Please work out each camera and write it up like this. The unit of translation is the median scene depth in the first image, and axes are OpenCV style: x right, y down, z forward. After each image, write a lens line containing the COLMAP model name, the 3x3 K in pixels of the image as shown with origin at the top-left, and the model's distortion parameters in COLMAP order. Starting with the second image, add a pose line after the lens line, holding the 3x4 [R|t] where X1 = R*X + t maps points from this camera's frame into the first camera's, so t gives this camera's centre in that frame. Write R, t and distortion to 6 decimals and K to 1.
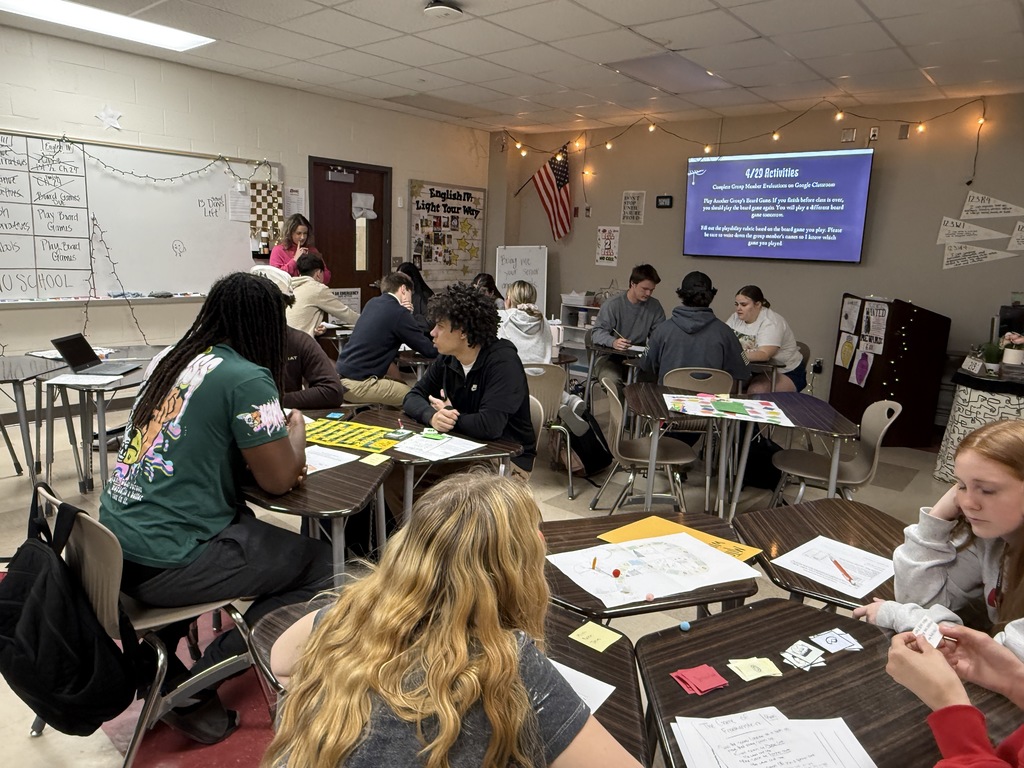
lens RADIAL K [[689.9, 0, 507.9], [0, 689.9, 387.1], [0, 0, 1]] dist [-0.001721, 0.000162]
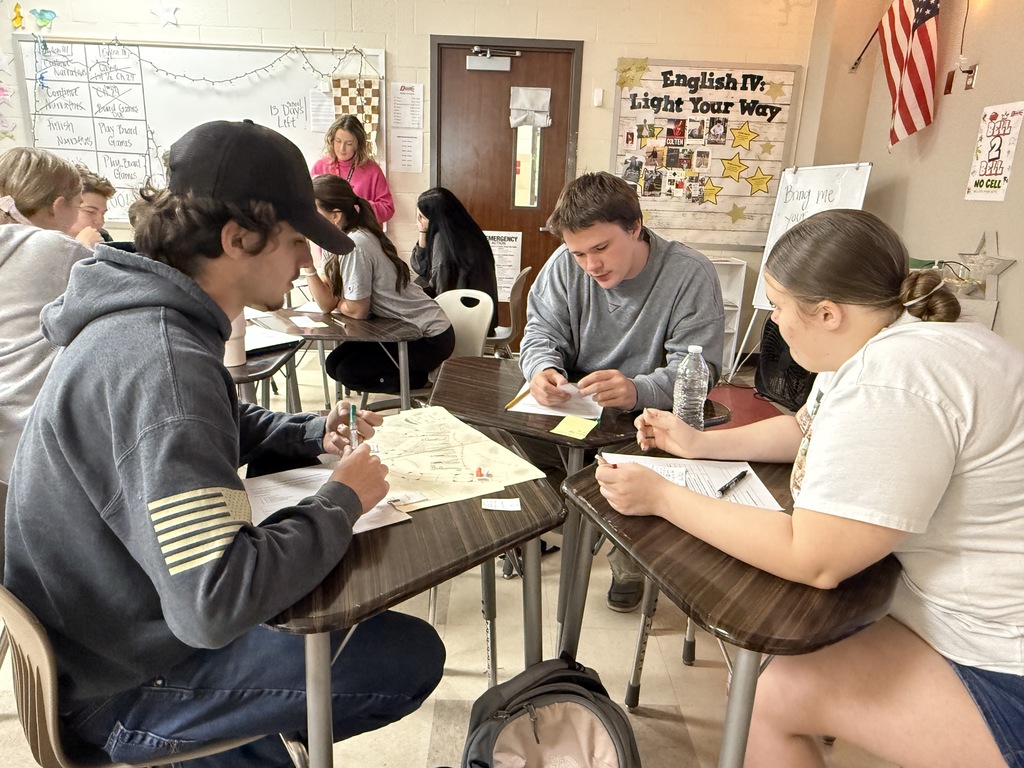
lens RADIAL K [[689.9, 0, 512.8], [0, 689.9, 387.3], [0, 0, 1]] dist [-0.001721, 0.000162]
pose [[0.648827, 0.190282, -0.736760, 0.315629], [-0.165485, 0.980341, 0.107457, -0.065732], [0.742723, 0.052202, 0.667561, 0.550905]]
